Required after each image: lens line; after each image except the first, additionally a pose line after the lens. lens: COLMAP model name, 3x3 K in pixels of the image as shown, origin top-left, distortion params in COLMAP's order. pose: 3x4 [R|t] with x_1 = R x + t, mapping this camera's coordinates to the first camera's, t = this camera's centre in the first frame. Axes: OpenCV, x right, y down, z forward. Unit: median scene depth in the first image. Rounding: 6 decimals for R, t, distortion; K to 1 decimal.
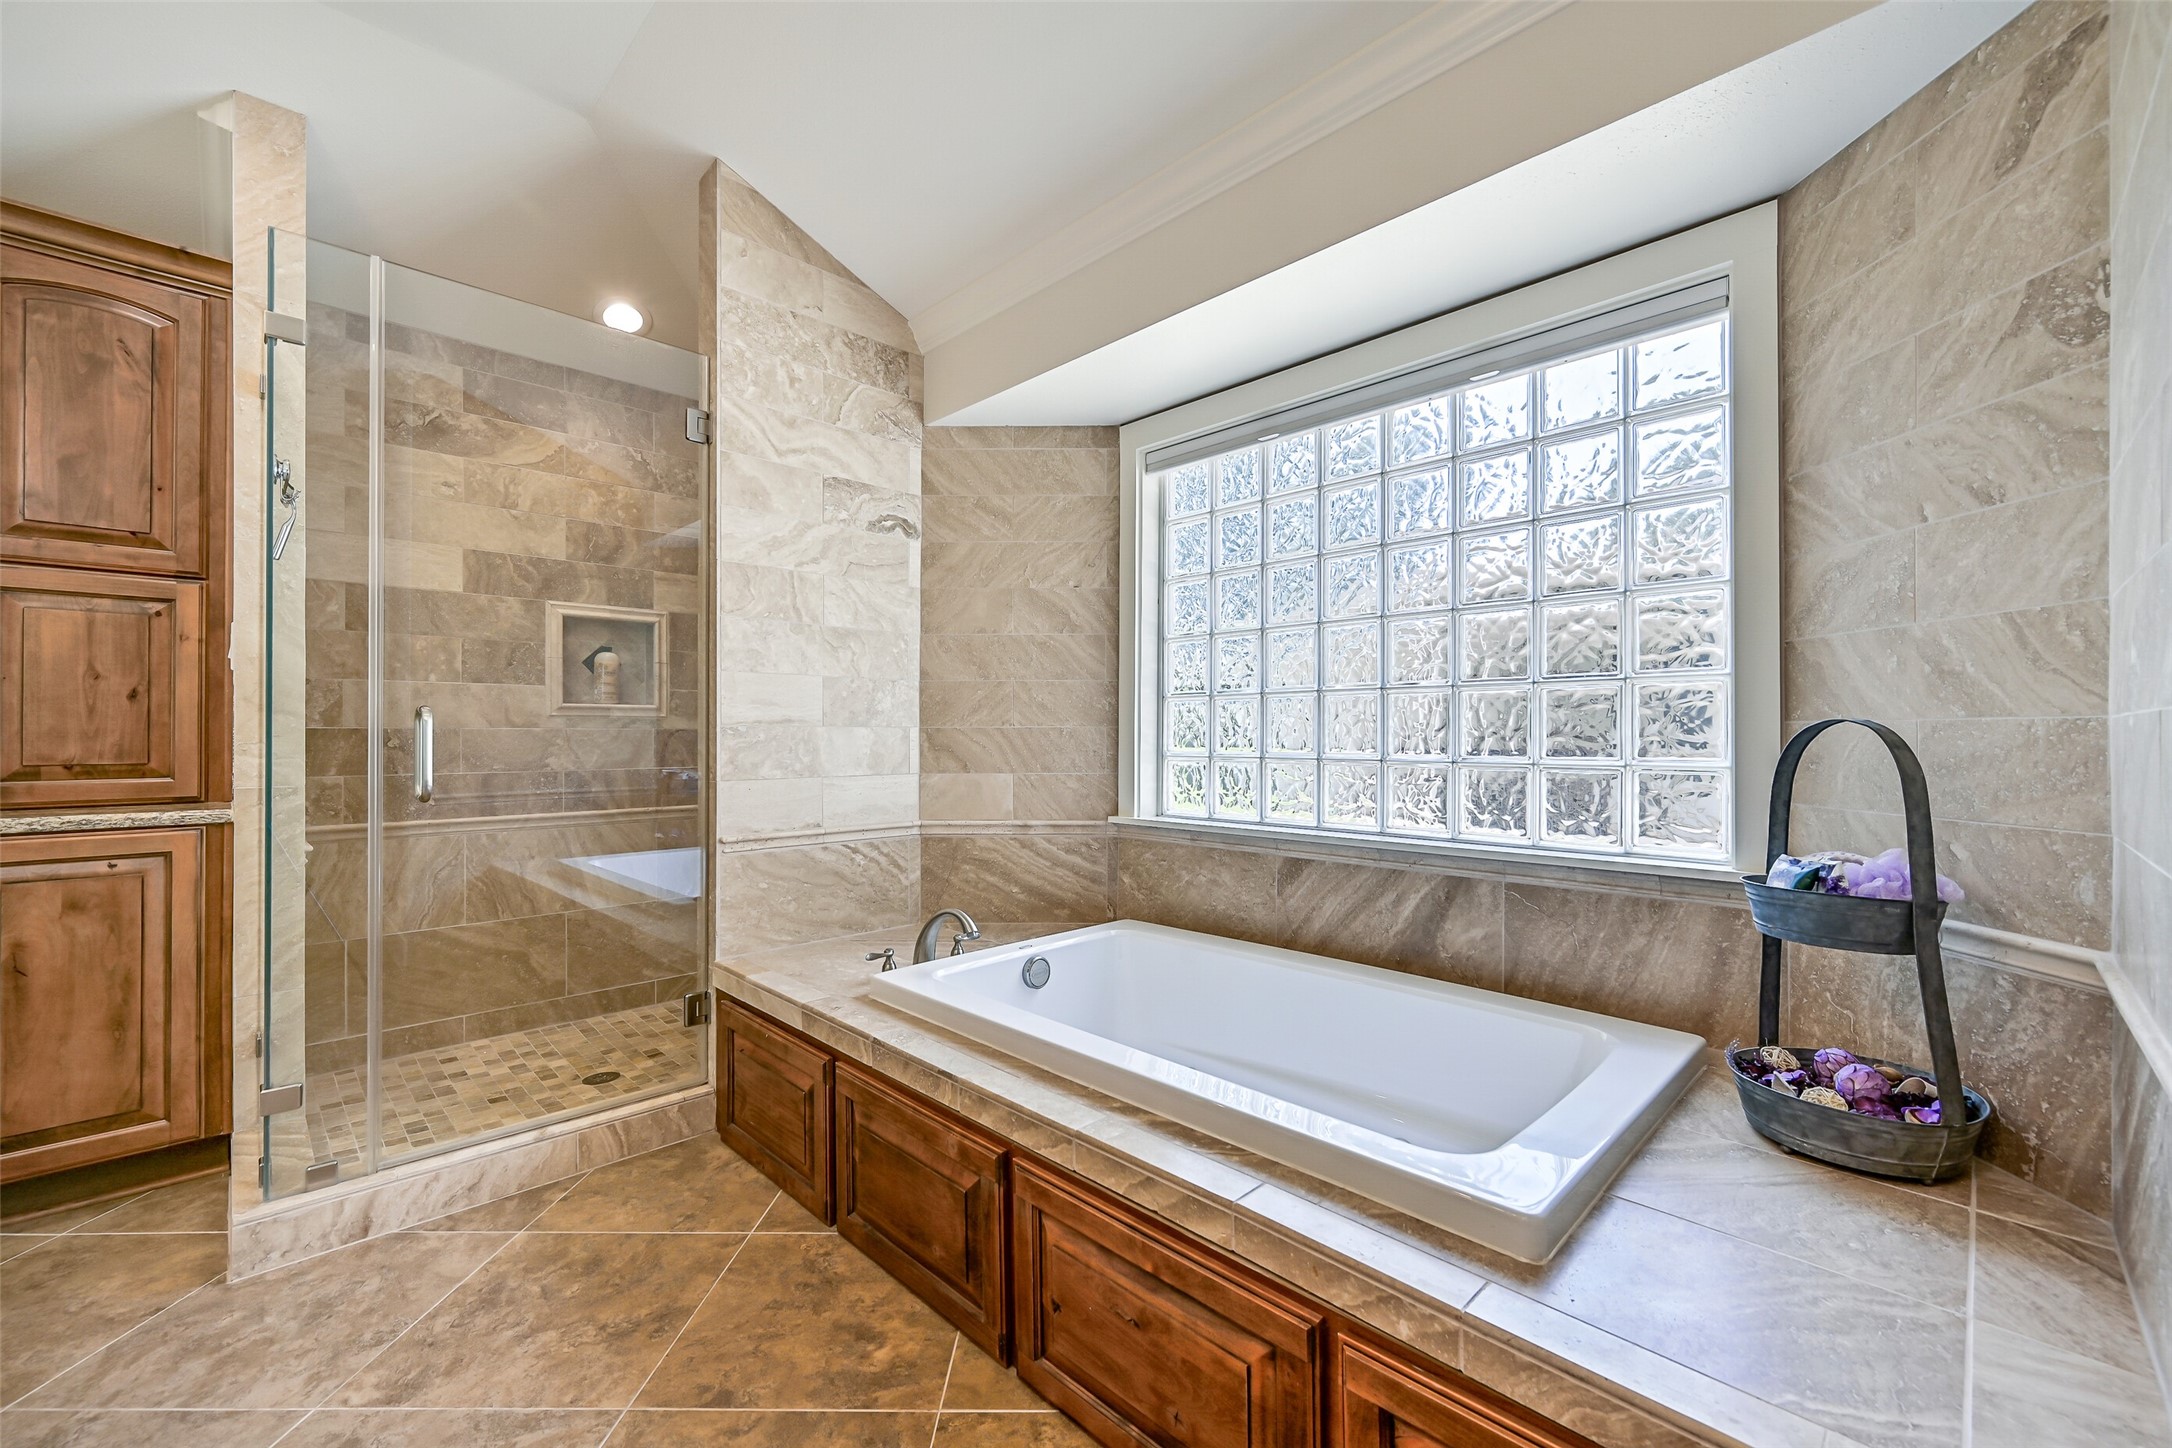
lens RADIAL K [[871.8, 0, 1079.5], [0, 871.8, 732.9], [0, 0, 1]] dist [-0.001800, 0.000492]
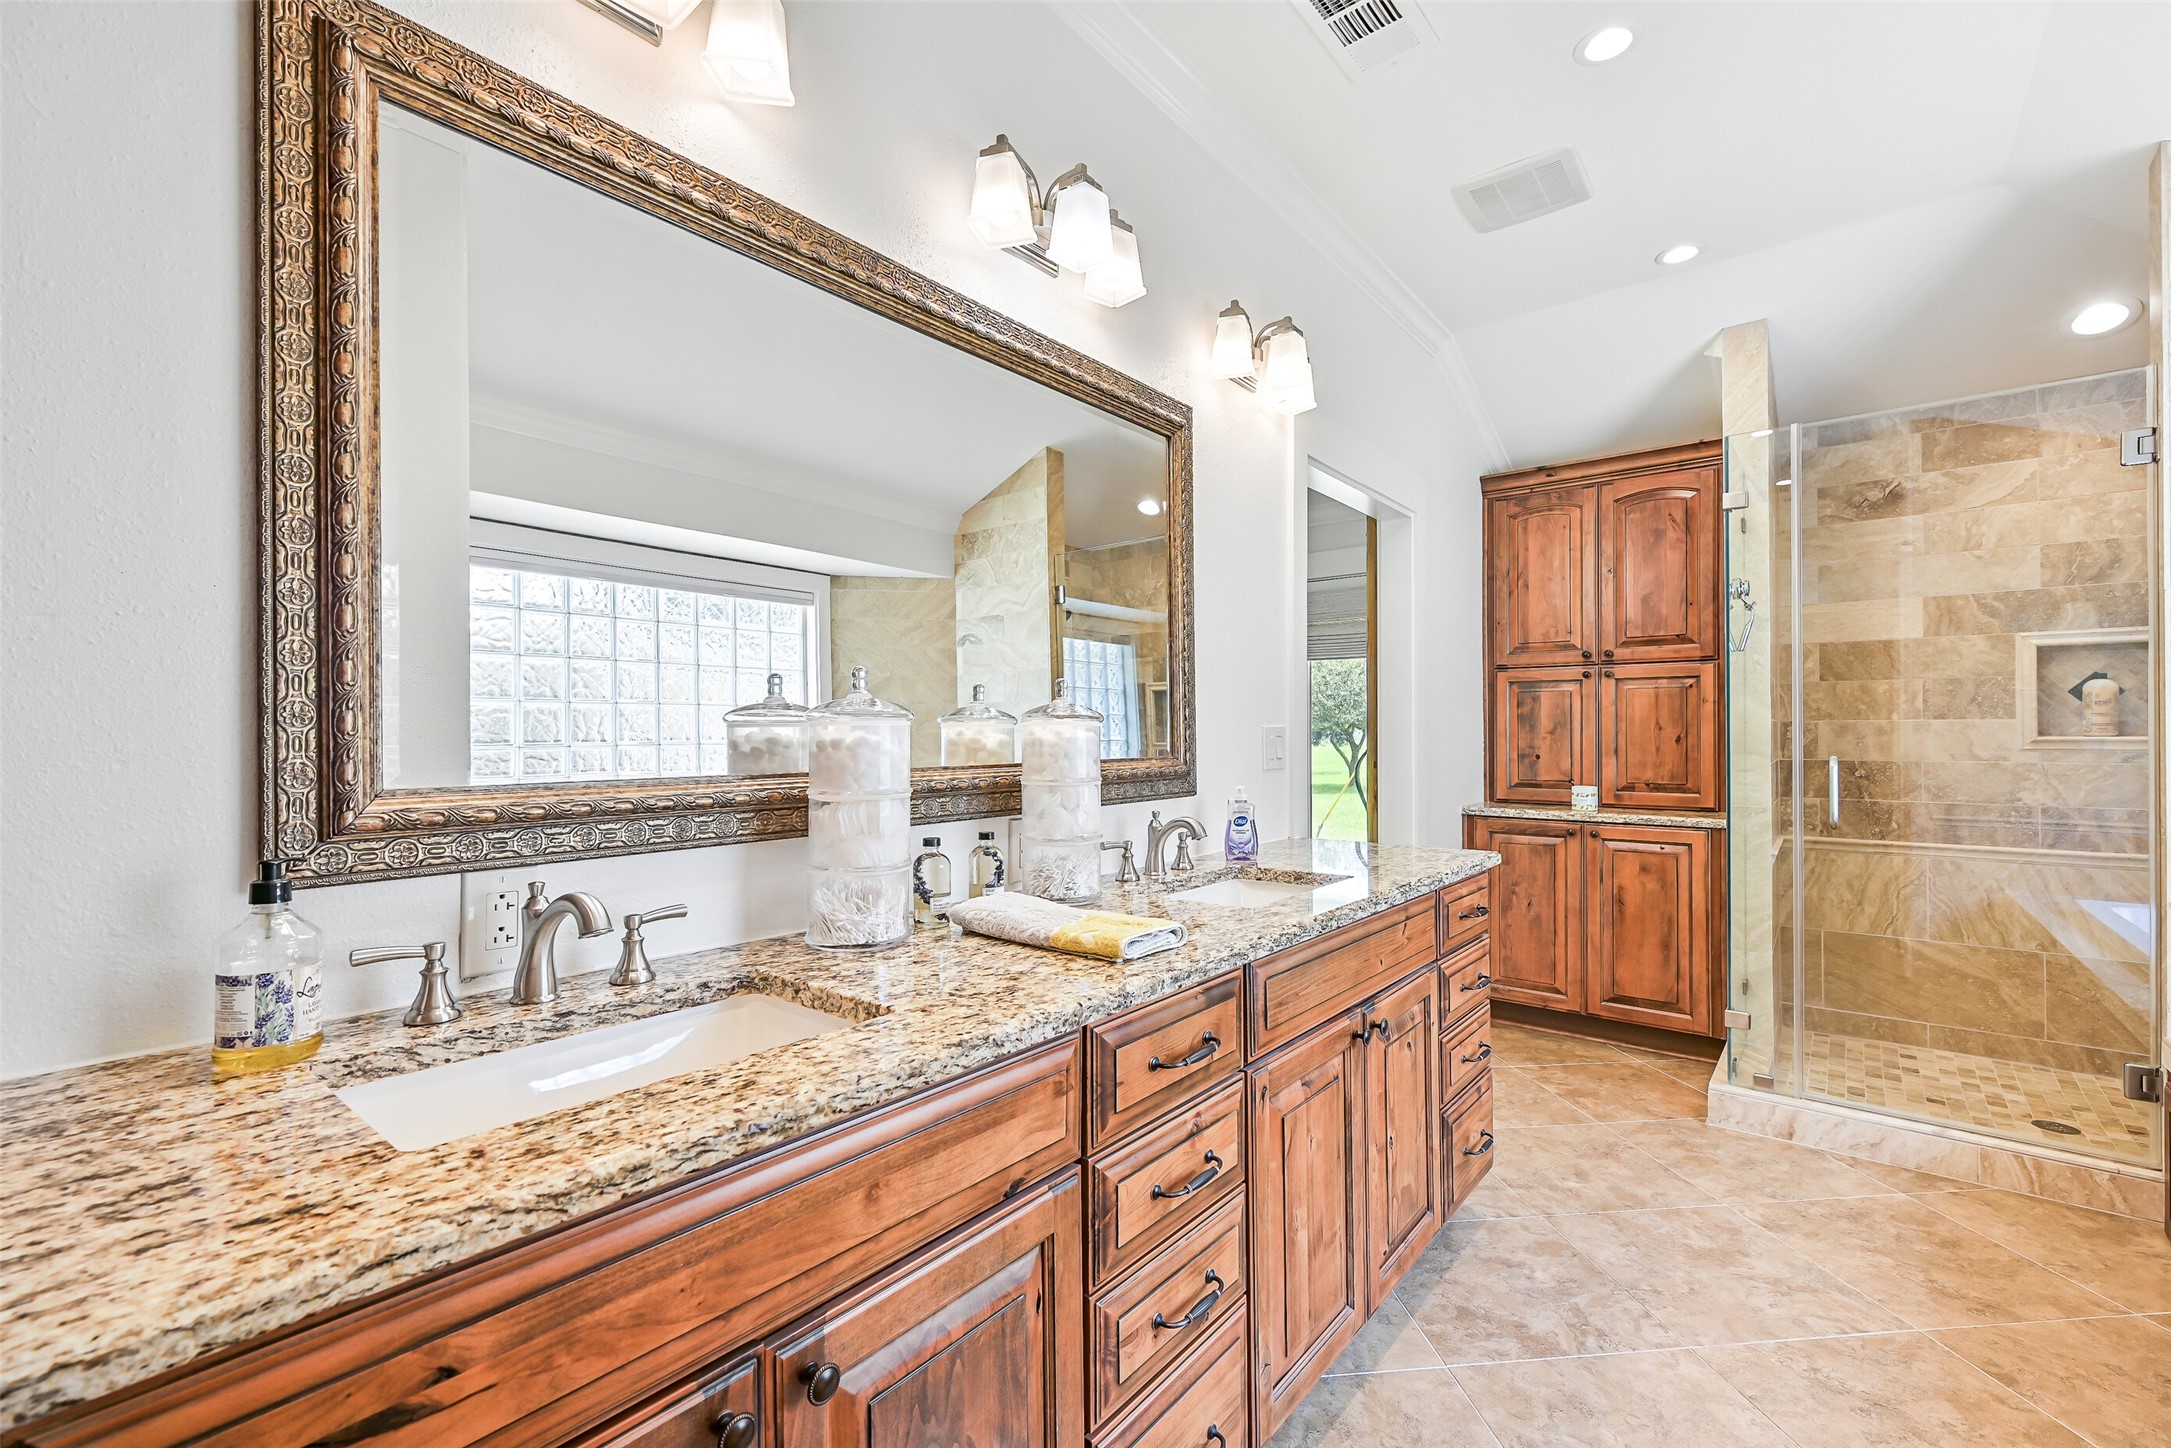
lens RADIAL K [[938.4, 0, 1081.2], [0, 938.4, 729.5], [0, 0, 1]] dist [-0.000147, -0.000207]
pose [[0.096020, -0.000043, -0.995379, 0.429048], [0.008801, 0.999961, 0.000806, -0.064812], [0.995341, -0.008838, 0.096016, -0.199971]]
